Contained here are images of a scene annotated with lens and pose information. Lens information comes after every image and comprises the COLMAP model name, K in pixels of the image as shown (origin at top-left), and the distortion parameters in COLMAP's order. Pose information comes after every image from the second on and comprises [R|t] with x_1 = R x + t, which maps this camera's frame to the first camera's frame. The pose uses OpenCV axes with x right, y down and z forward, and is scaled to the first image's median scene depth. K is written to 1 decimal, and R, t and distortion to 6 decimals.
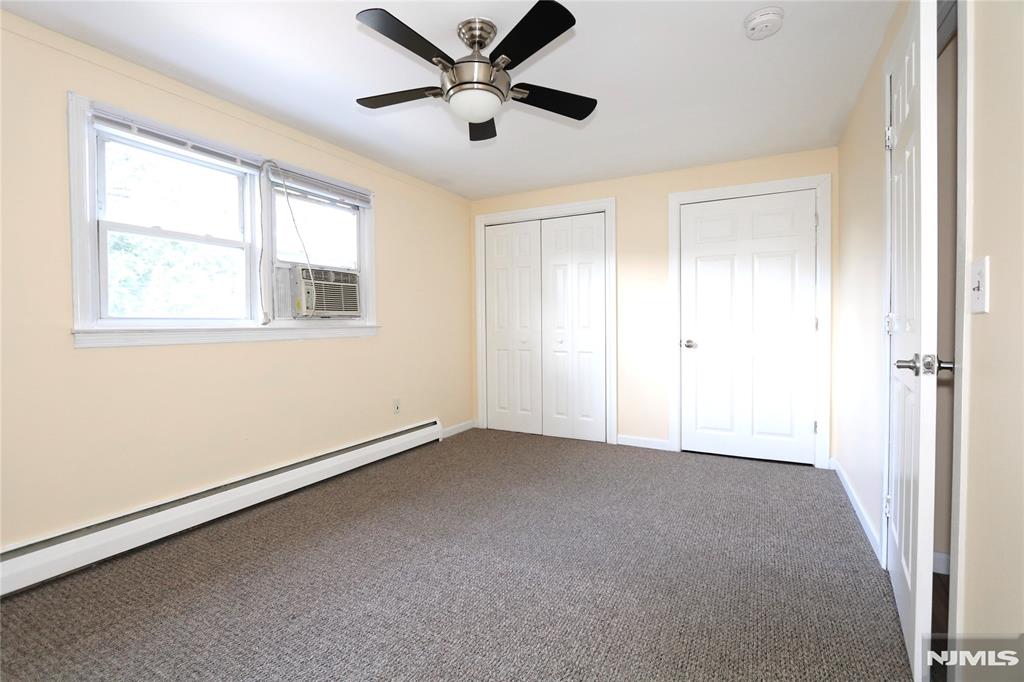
lens RADIAL K [[477.7, 0, 503.8], [0, 477.7, 341.2], [0, 0, 1]] dist [-0.020083, 0.001497]
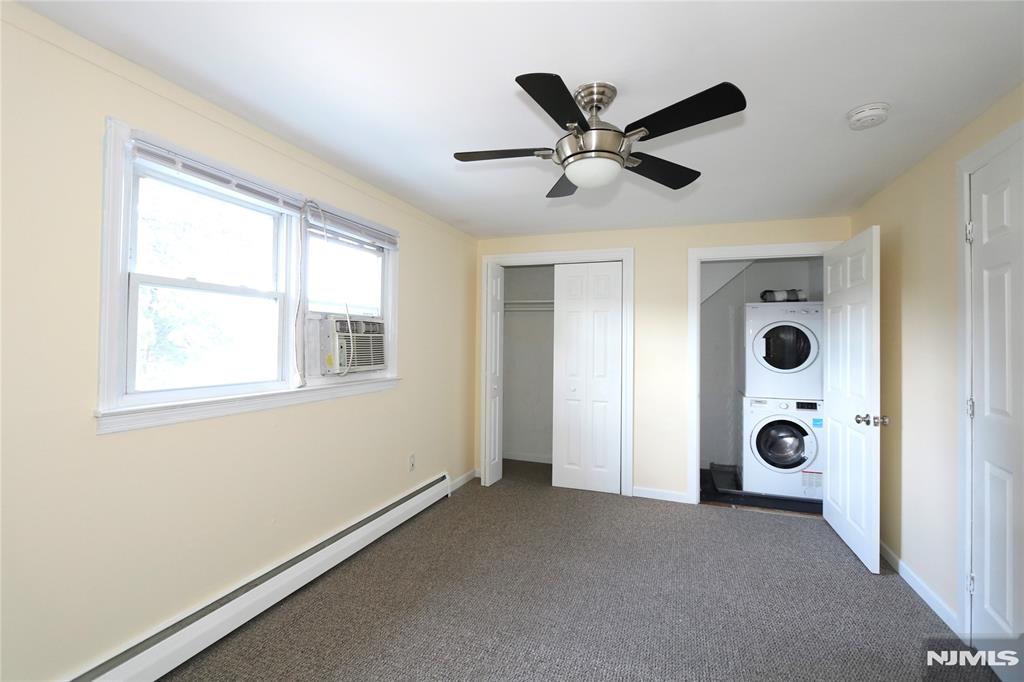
lens RADIAL K [[477.7, 0, 504.4], [0, 477.7, 338.1], [0, 0, 1]] dist [-0.020083, 0.001497]
pose [[0.989320, 0.022176, 0.144064, -0.260872], [-0.015664, 0.998810, -0.046180, -0.090772], [-0.144917, 0.043430, 0.988490, 0.081610]]
